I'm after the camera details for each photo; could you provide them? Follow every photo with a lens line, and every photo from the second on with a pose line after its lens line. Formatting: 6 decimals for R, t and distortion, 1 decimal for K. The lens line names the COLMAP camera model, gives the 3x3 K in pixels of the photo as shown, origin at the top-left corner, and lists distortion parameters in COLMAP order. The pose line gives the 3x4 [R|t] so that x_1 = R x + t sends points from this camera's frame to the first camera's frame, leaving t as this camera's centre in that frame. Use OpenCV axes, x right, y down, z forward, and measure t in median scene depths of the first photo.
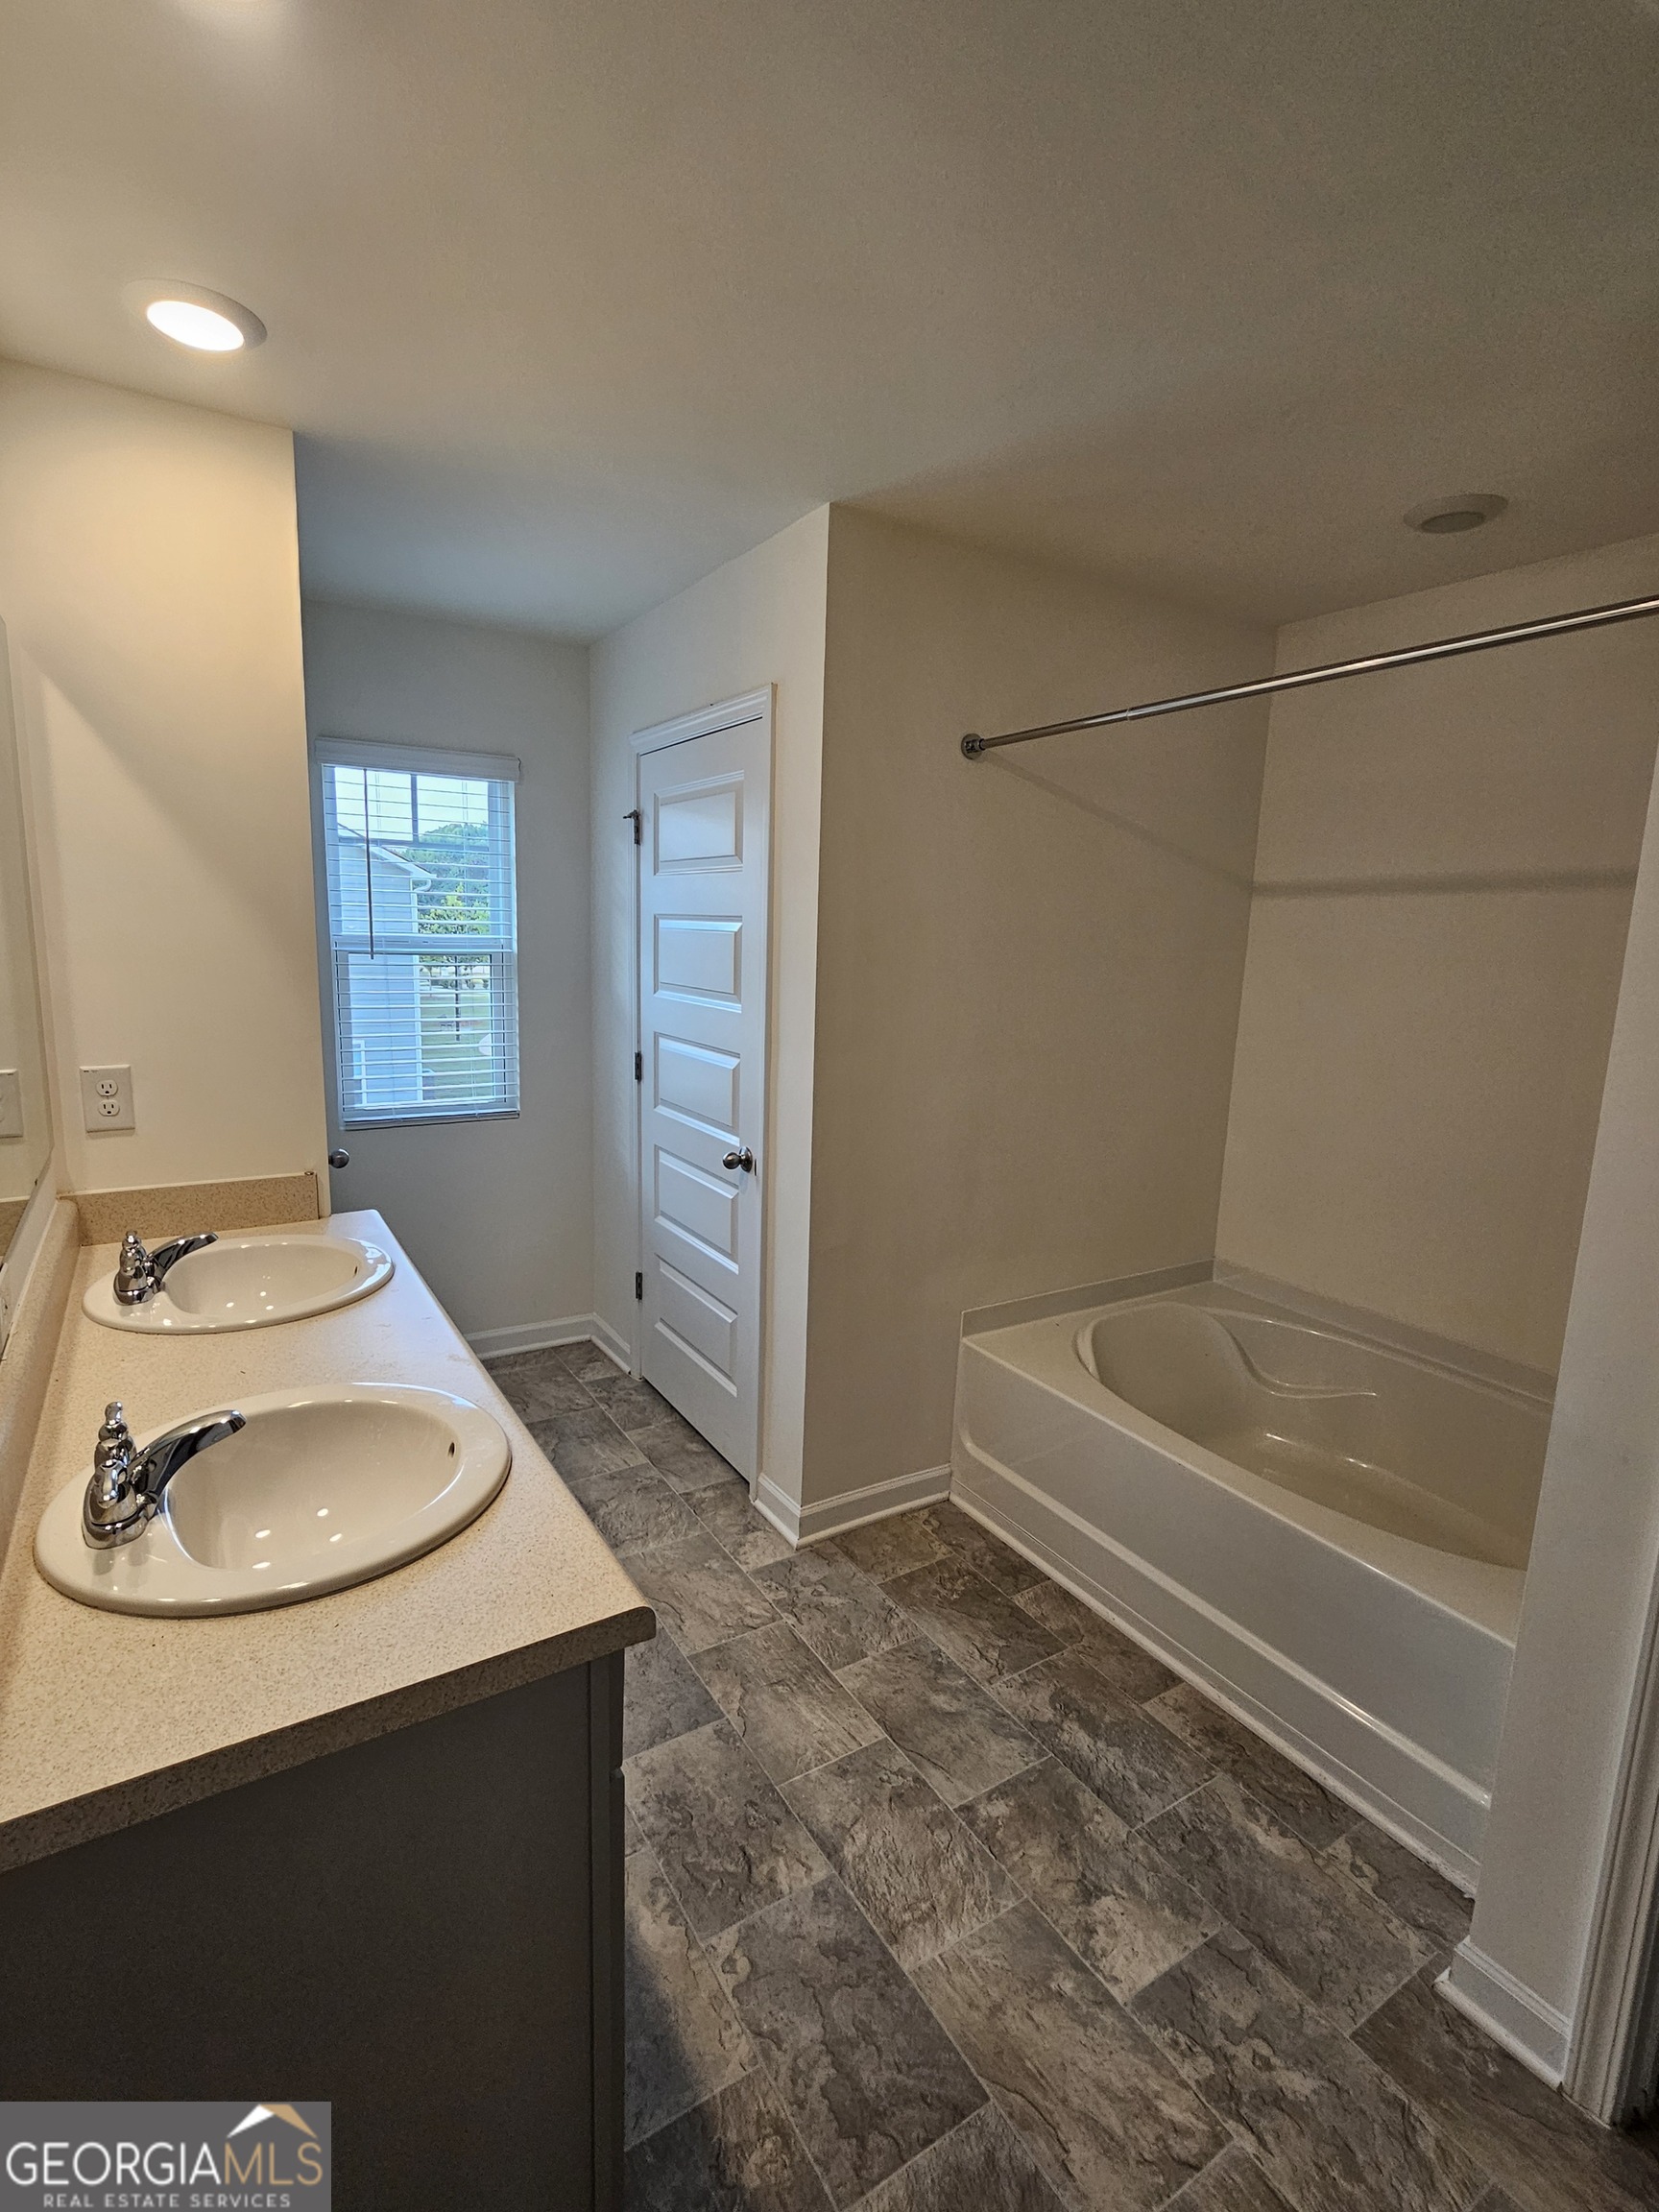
lens RADIAL K [[1045.4, 0, 818.7], [0, 1045.4, 1118.7], [0, 0, 1]] dist [-0.009541, 0.007507]
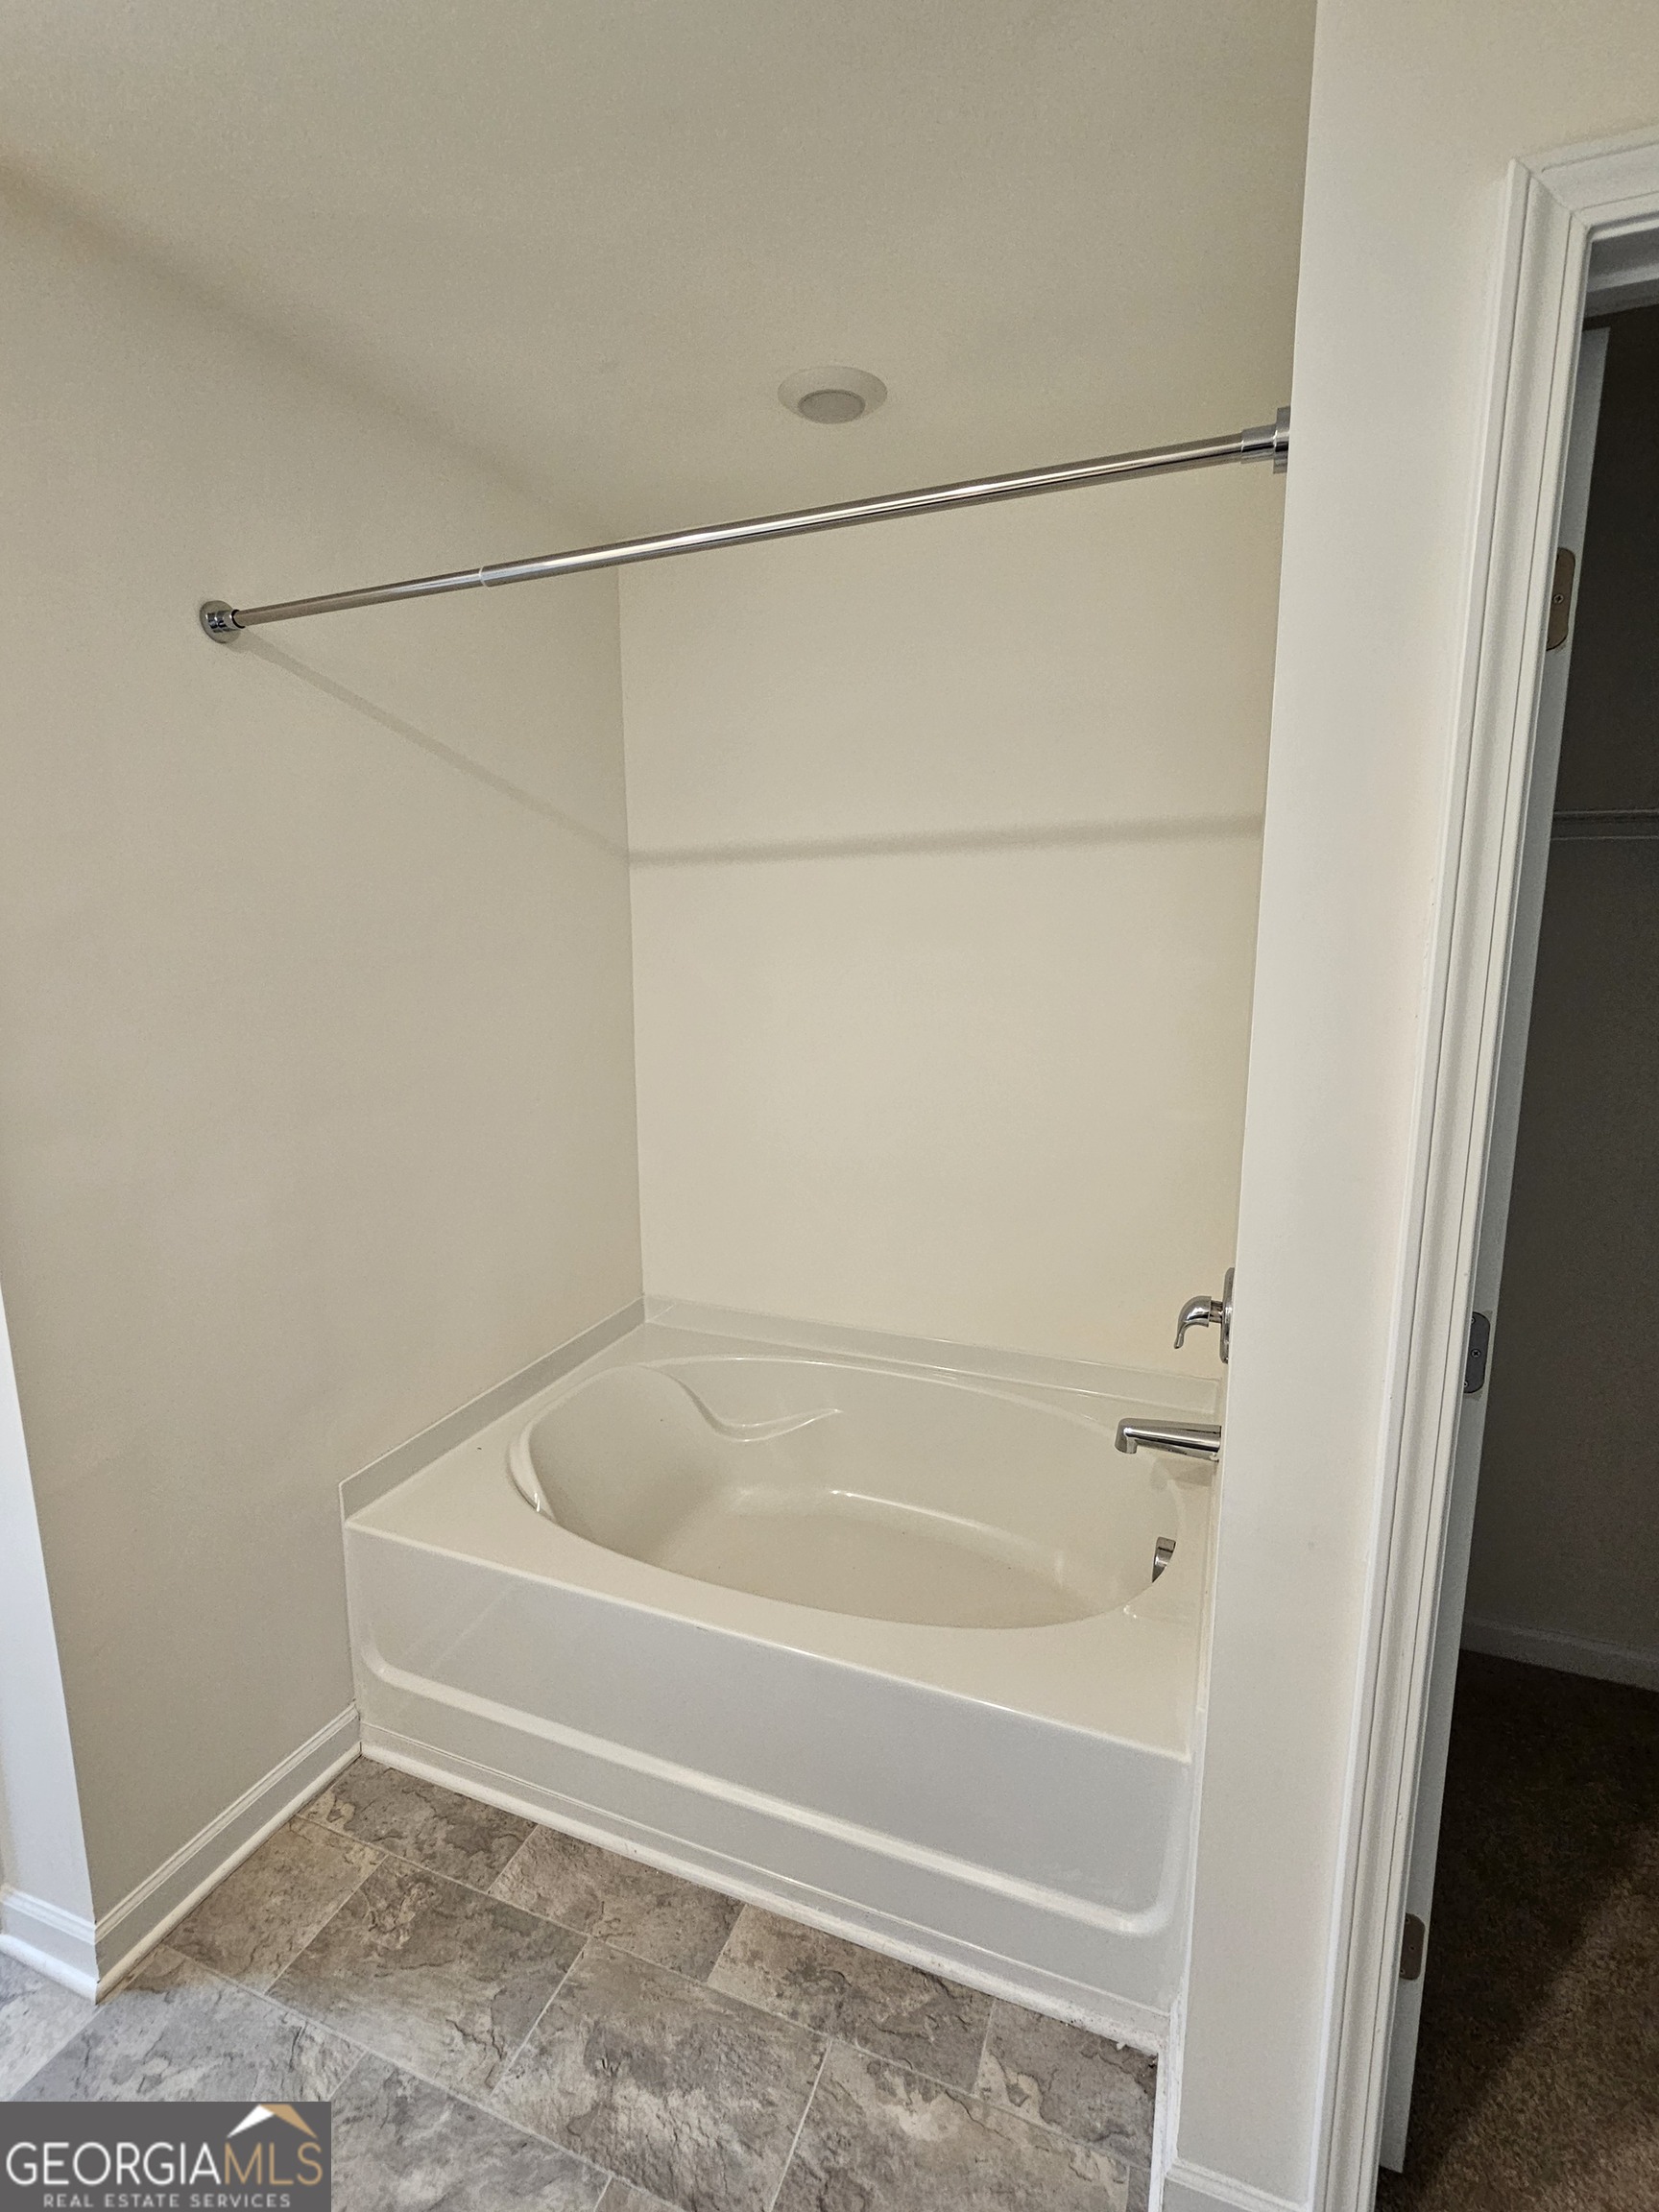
lens RADIAL K [[1045.4, 0, 826.0], [0, 1045.4, 1102.3], [0, 0, 1]] dist [-0.009541, 0.007507]
pose [[0.802223, -0.137265, 0.581030, 0.047480], [0.140607, 0.989274, 0.039575, -0.059714], [-0.580231, 0.049949, 0.812919, 0.381259]]
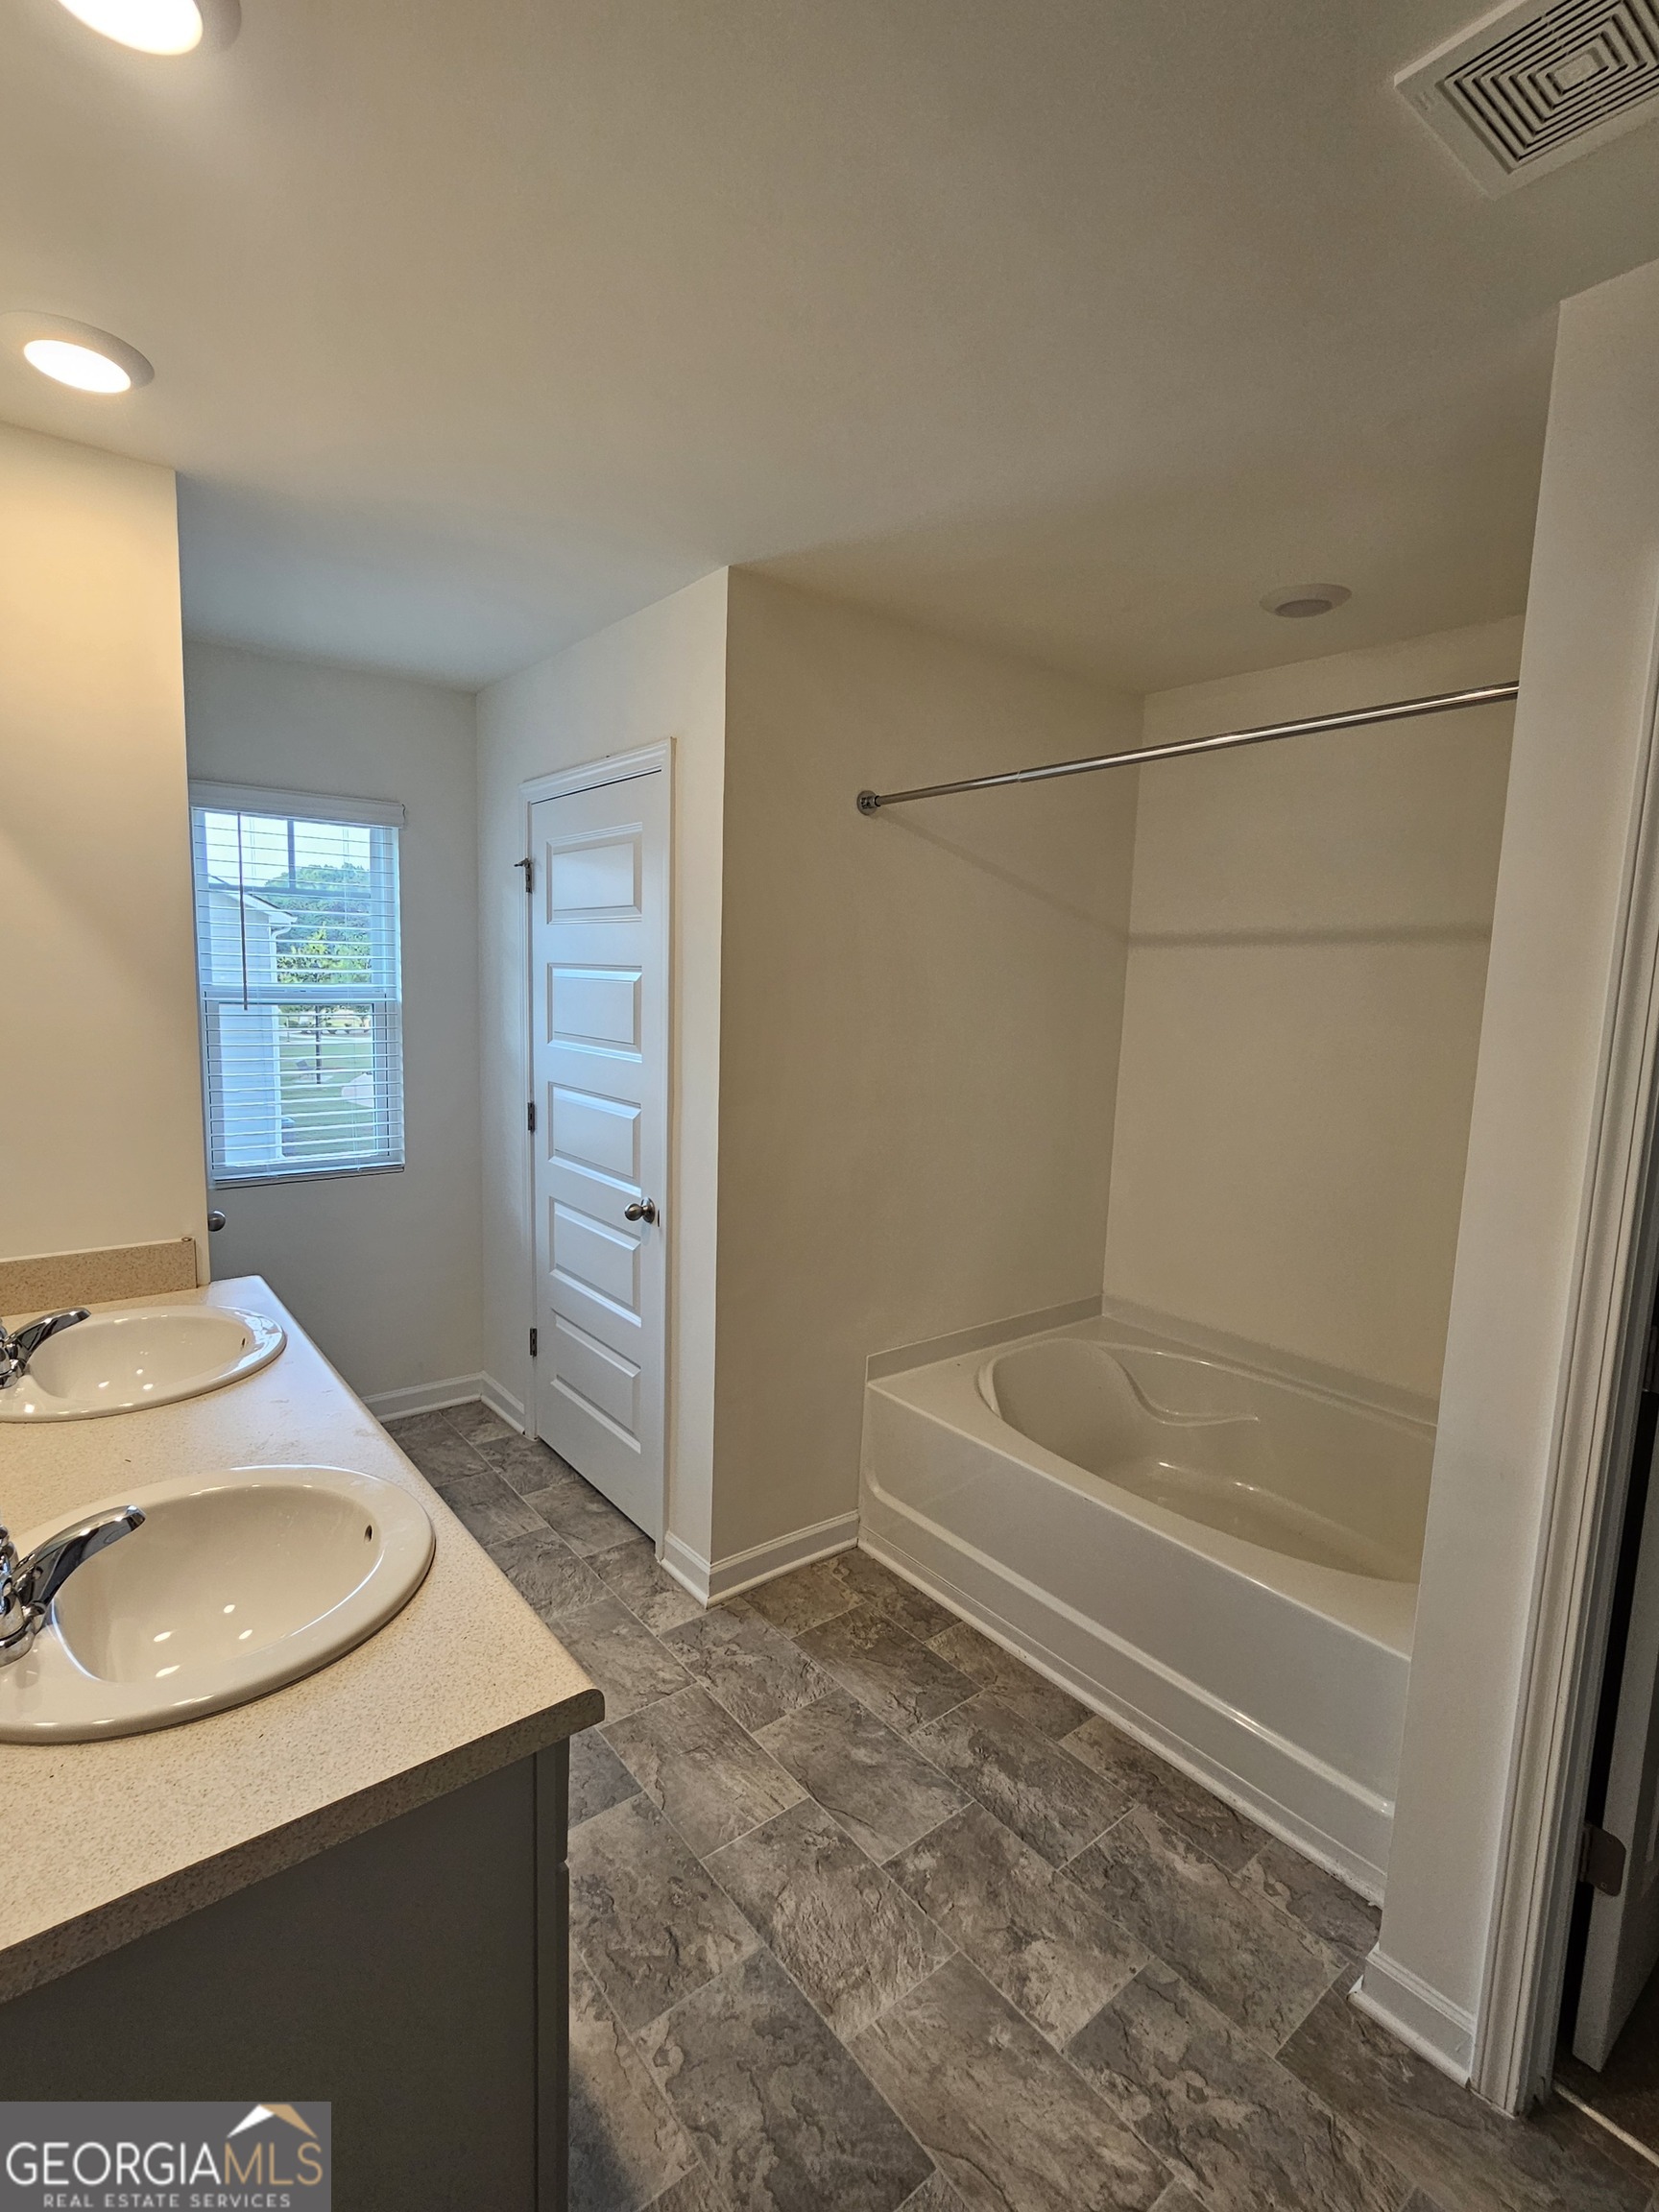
lens RADIAL K [[1045.4, 0, 813.9], [0, 1045.4, 1119.2], [0, 0, 1]] dist [-0.009541, 0.007507]
pose [[0.993553, -0.017091, 0.112076, -0.032177], [0.021311, 0.999104, -0.036566, -0.011059], [-0.111351, 0.038719, 0.993027, -0.002722]]
